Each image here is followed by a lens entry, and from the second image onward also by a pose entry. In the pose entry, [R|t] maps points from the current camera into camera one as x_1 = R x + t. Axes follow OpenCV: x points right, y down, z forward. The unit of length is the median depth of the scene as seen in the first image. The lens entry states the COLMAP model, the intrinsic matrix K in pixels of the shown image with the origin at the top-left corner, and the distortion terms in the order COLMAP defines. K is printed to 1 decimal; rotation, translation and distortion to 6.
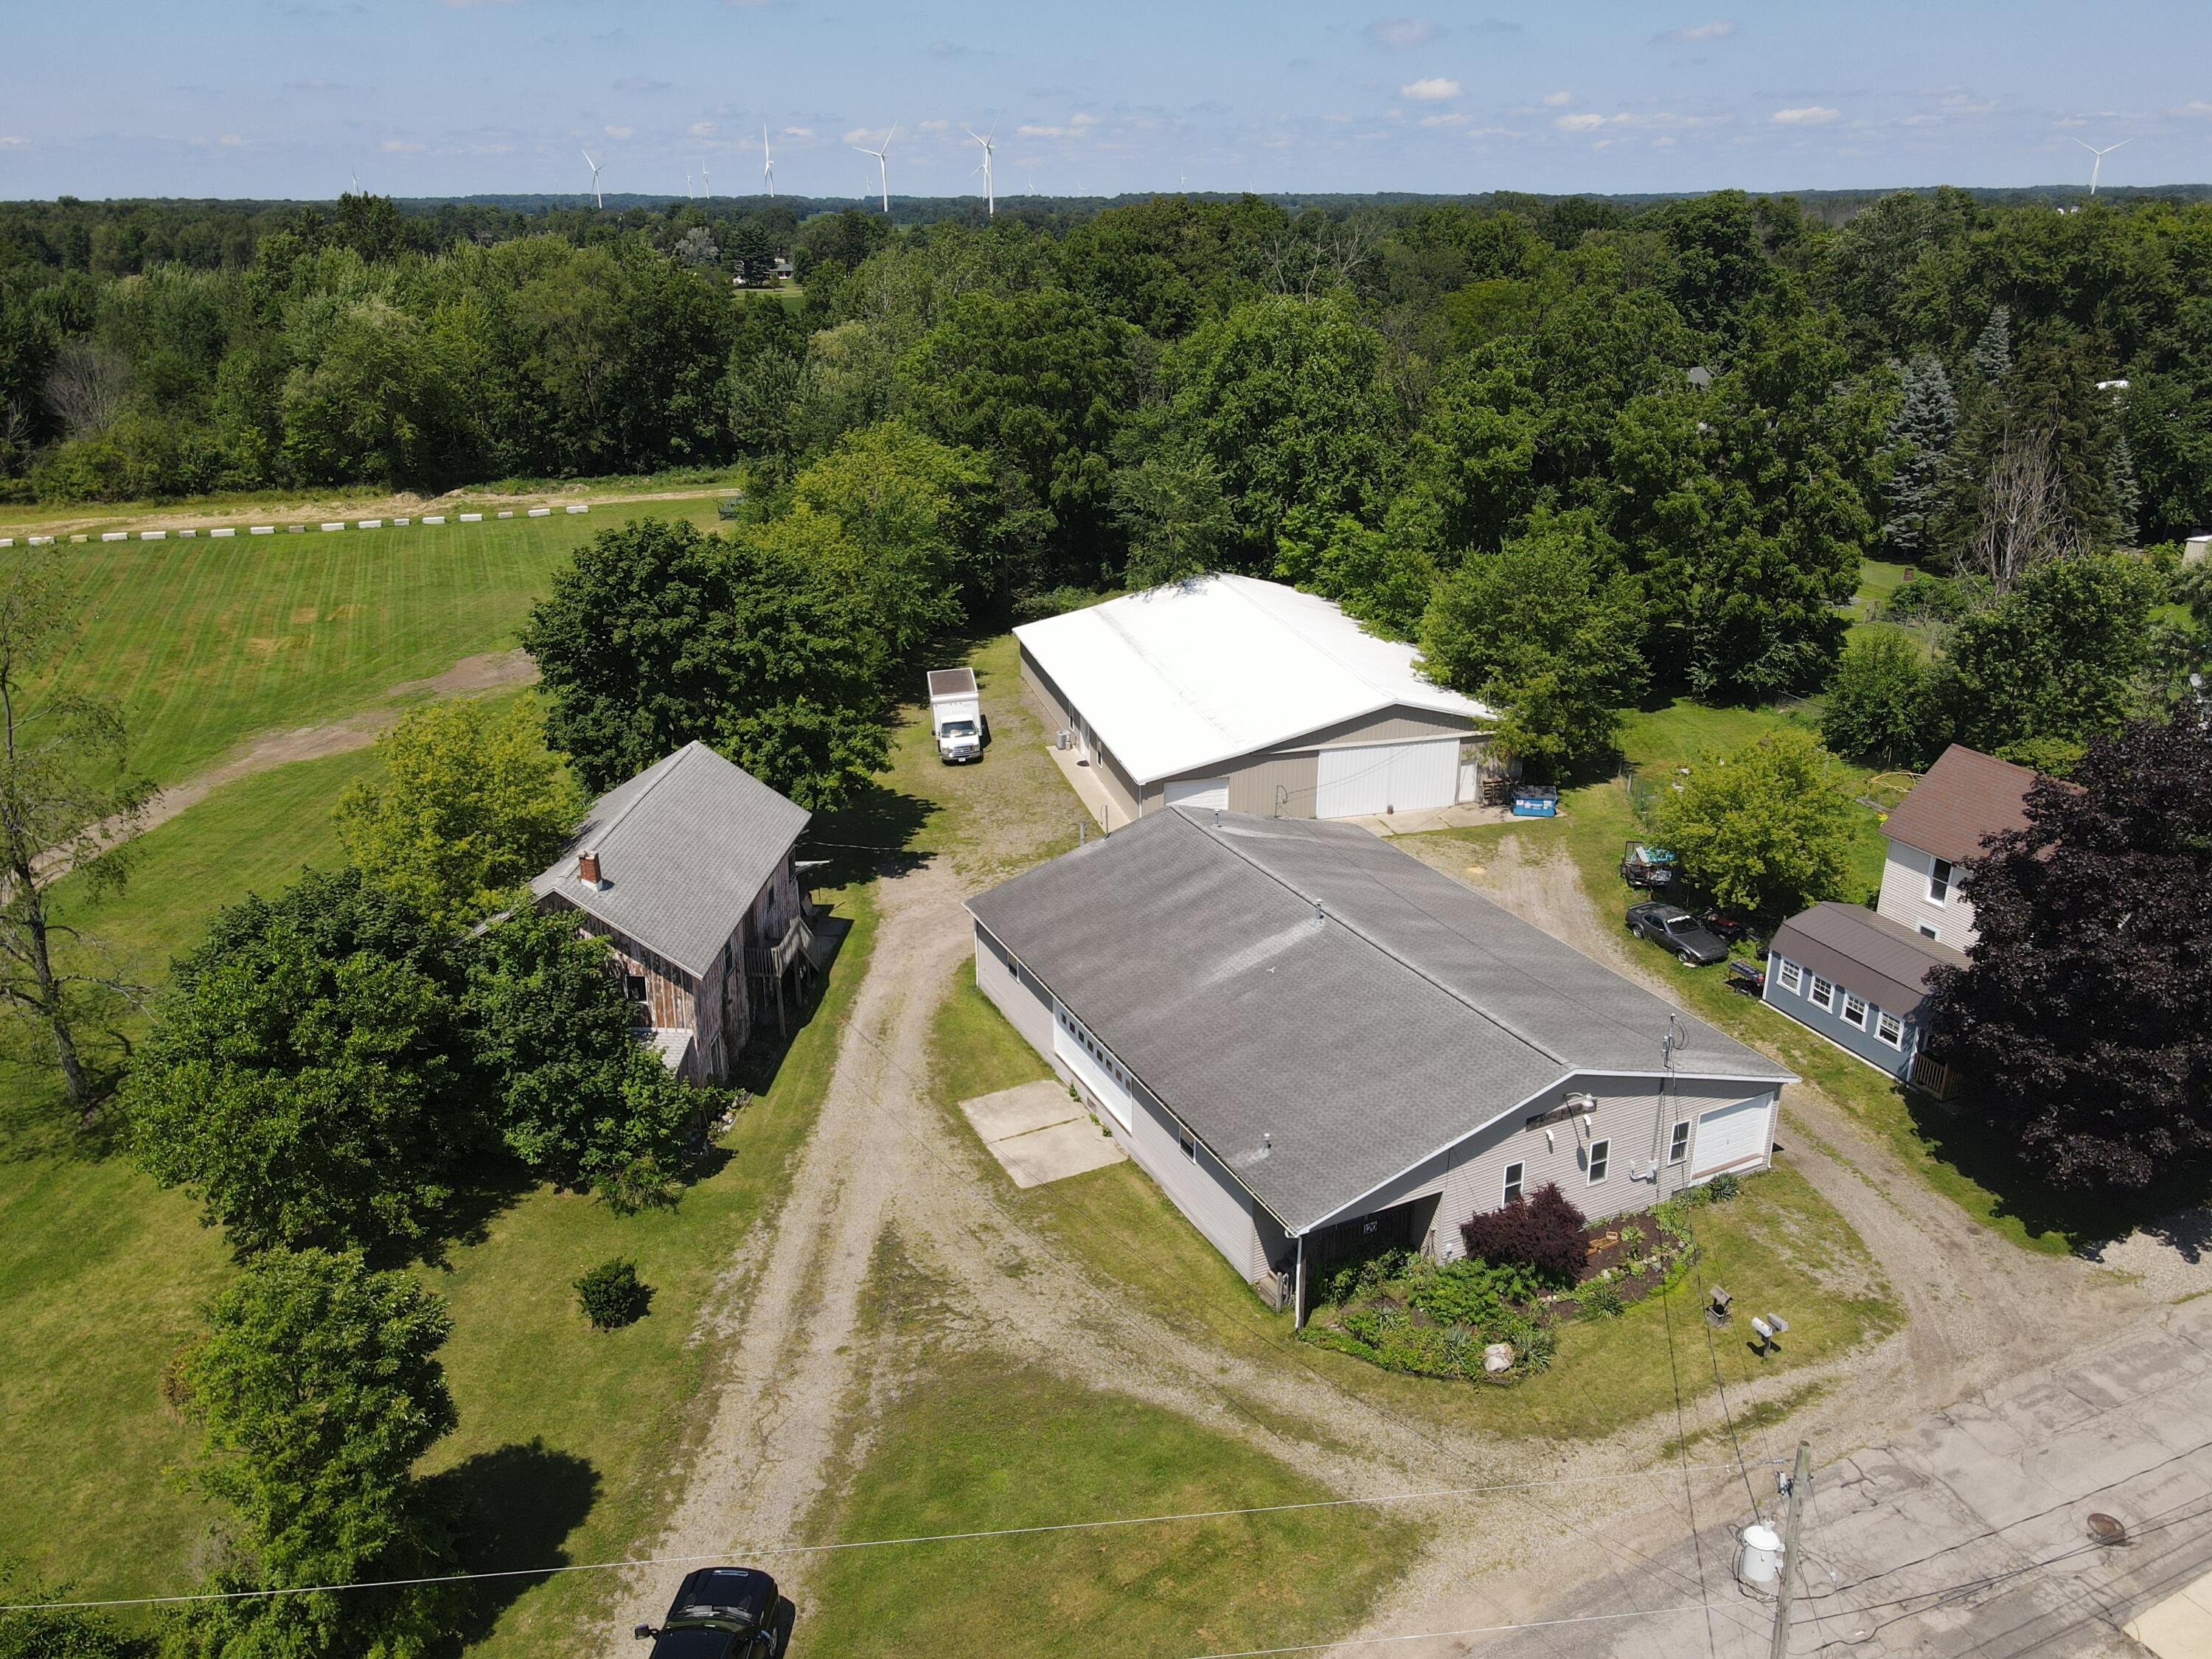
lens RADIAL K [[1613.7, 0, 1101.7], [0, 1613.7, 826.2], [0, 0, 1]] dist [-0.007633, 0.041748]
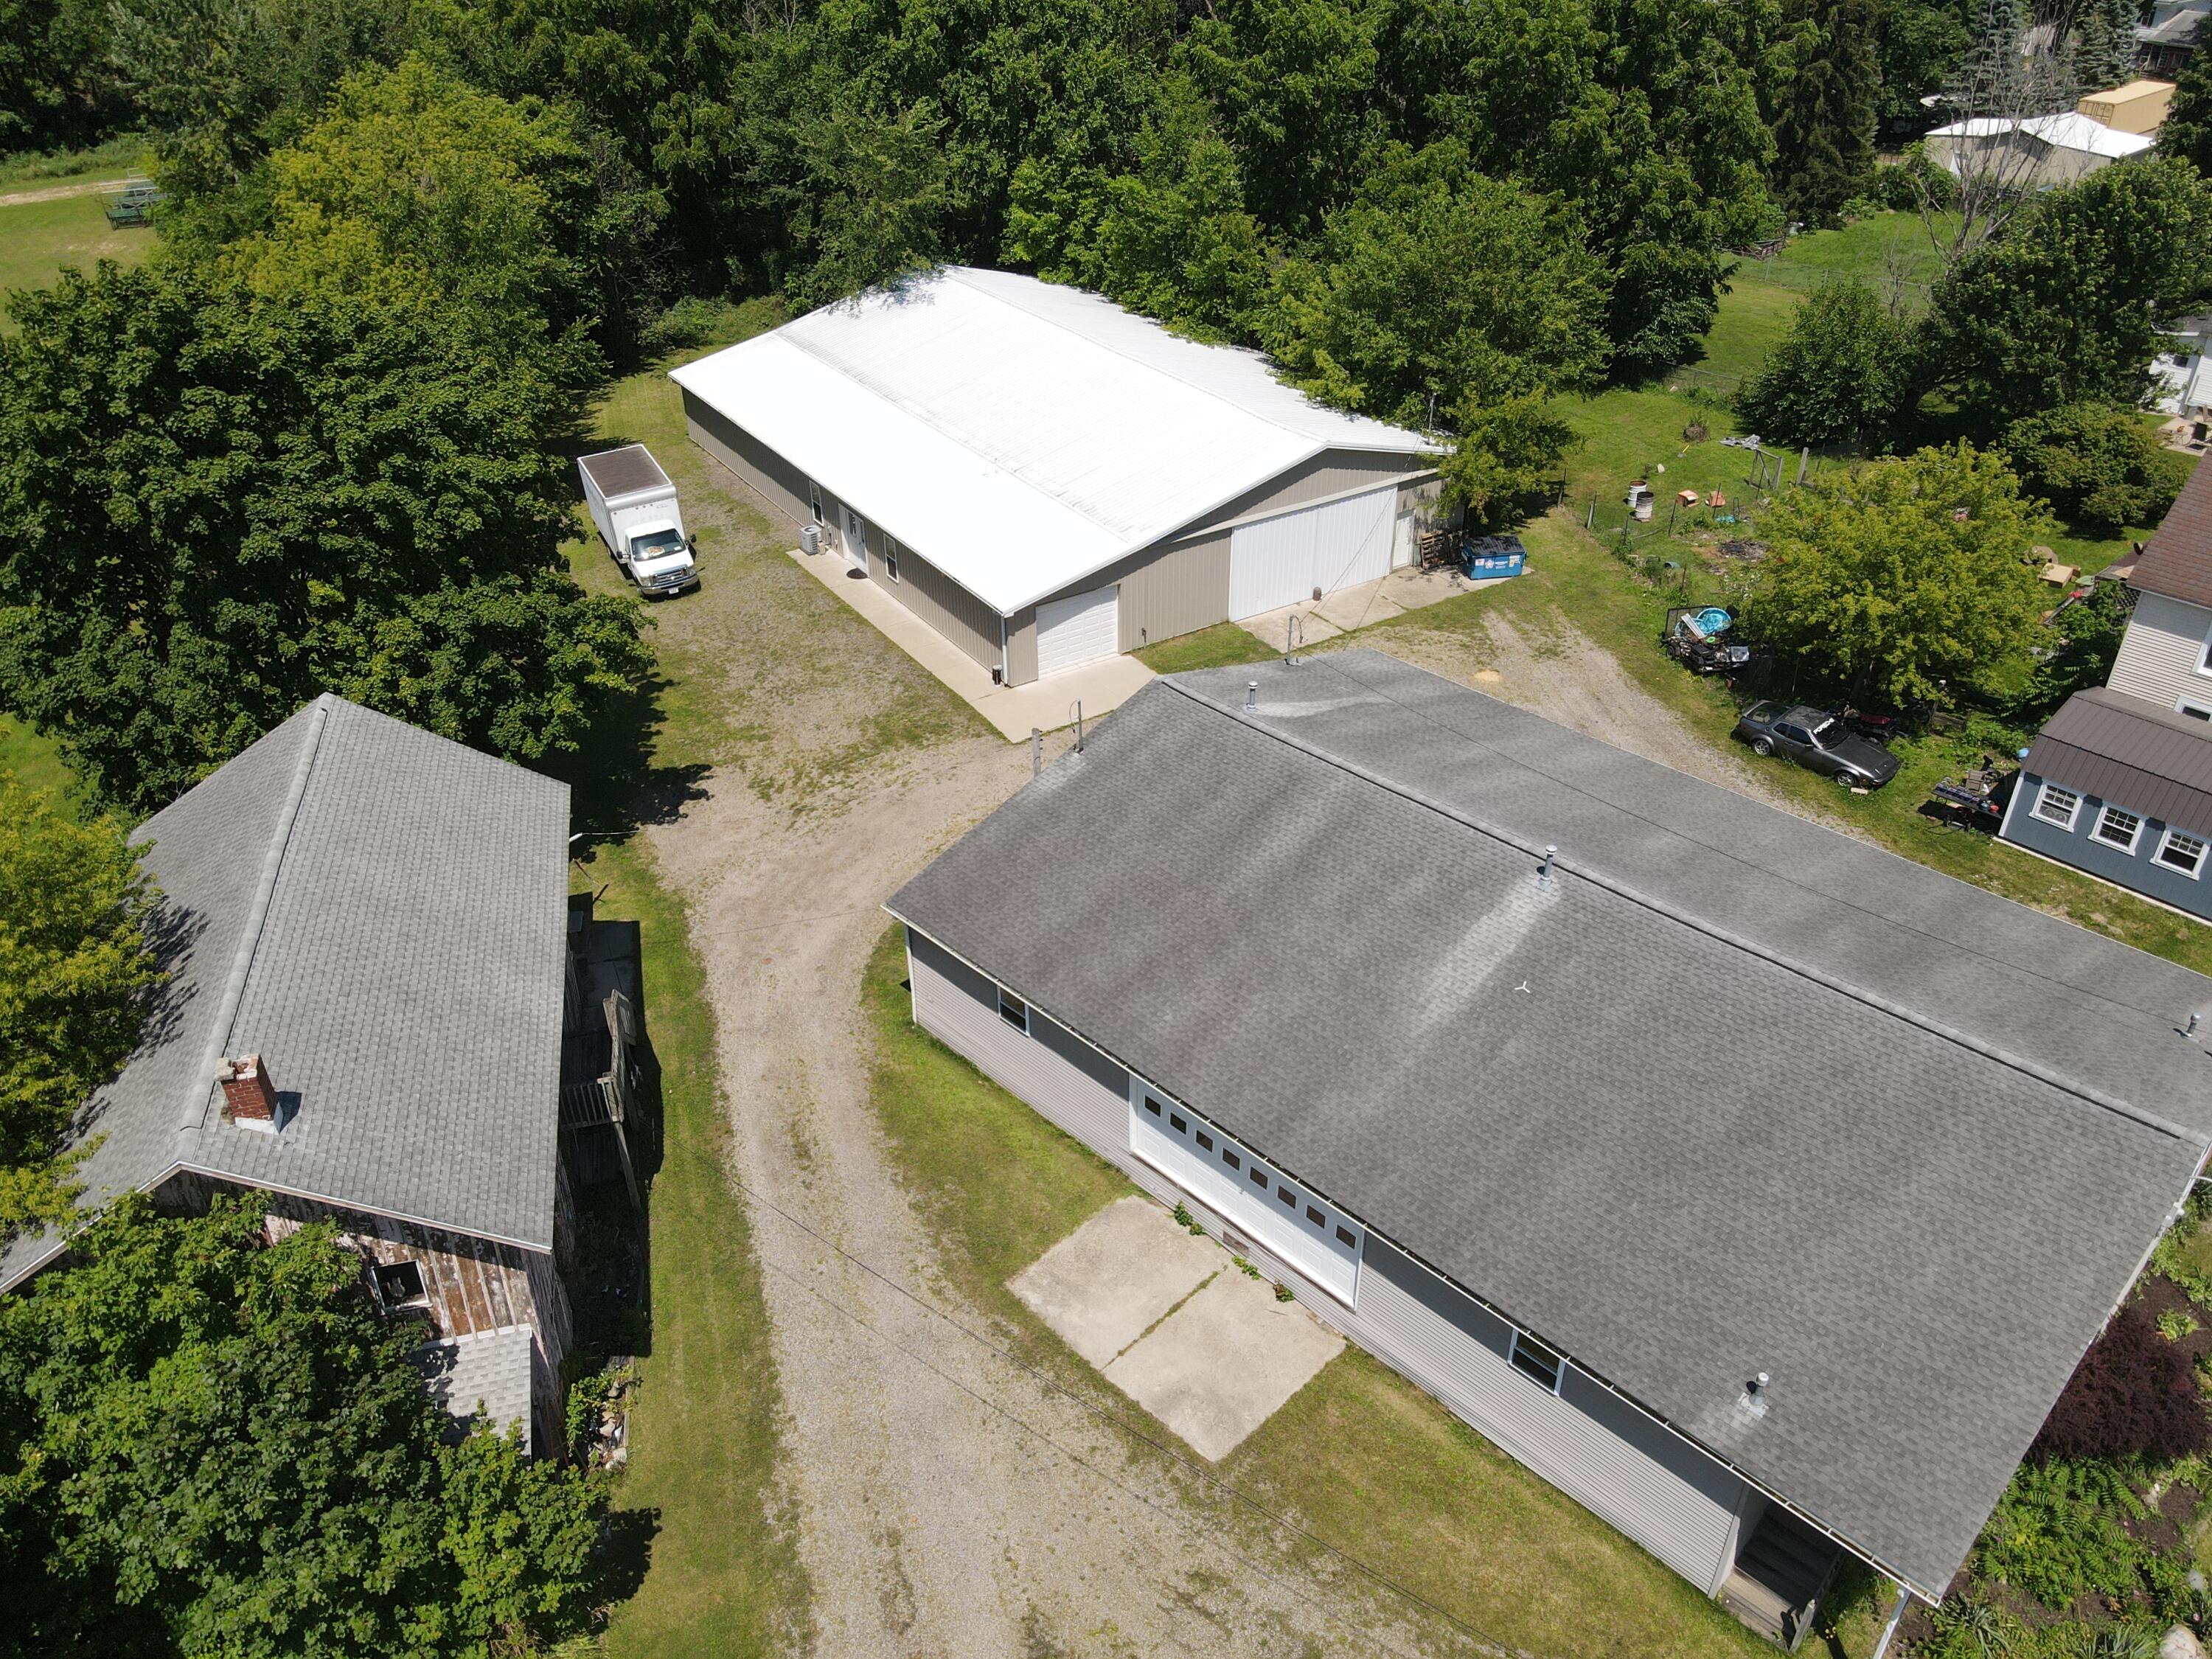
lens RADIAL K [[1613.7, 0, 1101.7], [0, 1613.7, 826.2], [0, 0, 1]] dist [-0.007633, 0.041748]
pose [[0.947439, -0.175348, 0.267606, -0.133621], [0.118964, 0.969540, 0.214104, -0.080330], [-0.296997, -0.171015, 0.939440, 0.343577]]
